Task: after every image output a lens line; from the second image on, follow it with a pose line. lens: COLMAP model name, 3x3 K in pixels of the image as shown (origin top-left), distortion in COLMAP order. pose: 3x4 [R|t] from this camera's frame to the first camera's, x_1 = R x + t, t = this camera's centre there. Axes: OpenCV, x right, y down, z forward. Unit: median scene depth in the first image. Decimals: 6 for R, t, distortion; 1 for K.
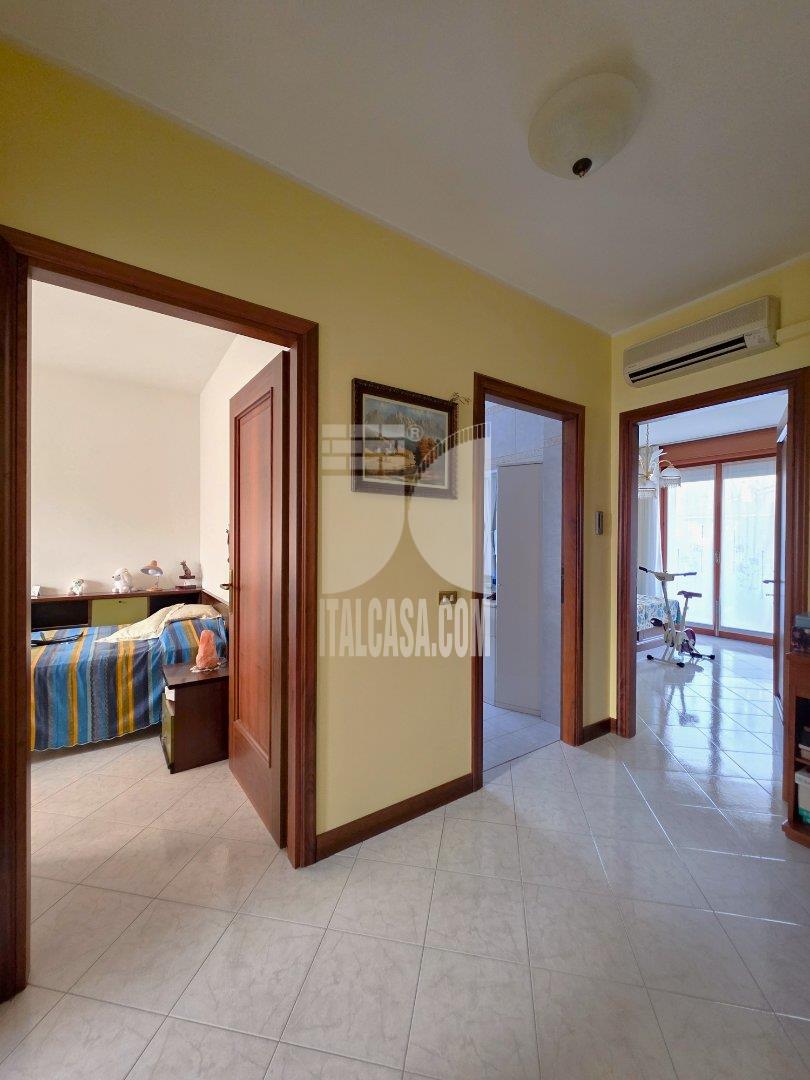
lens RADIAL K [[438.9, 0, 405.0], [0, 438.9, 540.0], [0, 0, 1]] dist [0.022017, -0.000016]
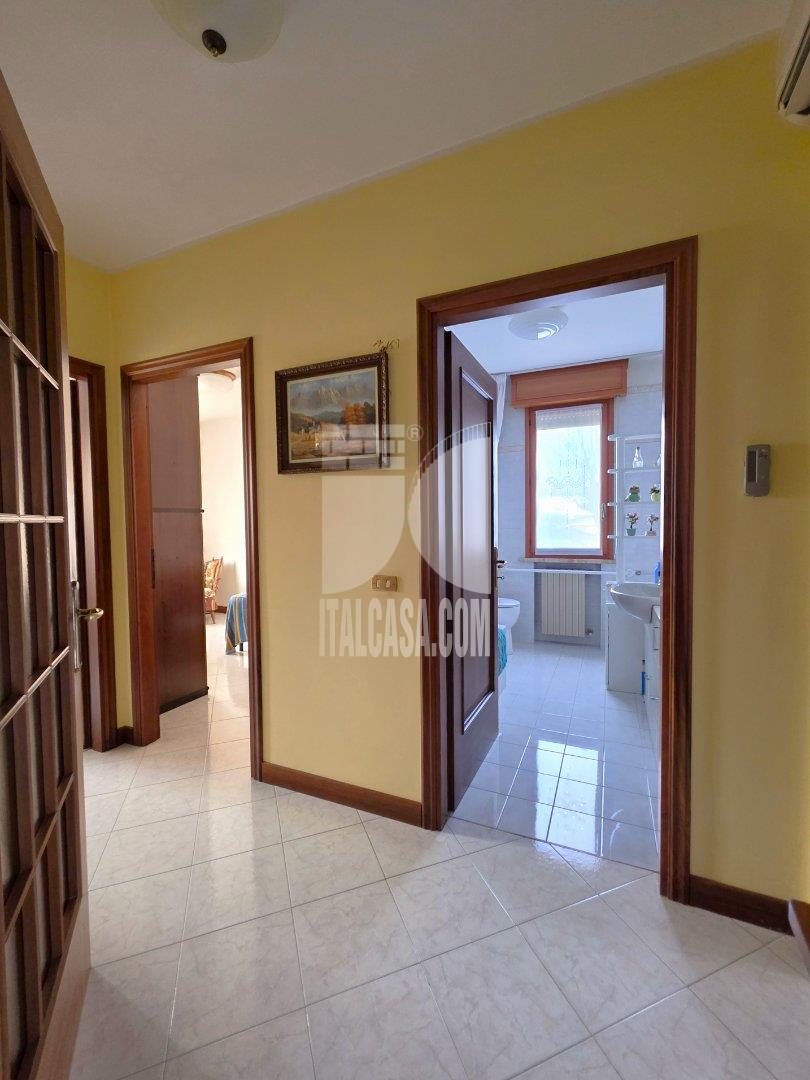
lens RADIAL K [[442.8, 0, 410.0], [0, 442.8, 541.0], [0, 0, 1]] dist [0.000018, -0.000040]
pose [[0.526755, 0.023785, -0.849684, 0.878762], [0.018787, 0.999038, 0.039613, 0.012013], [0.849810, -0.036829, 0.525802, 0.607611]]
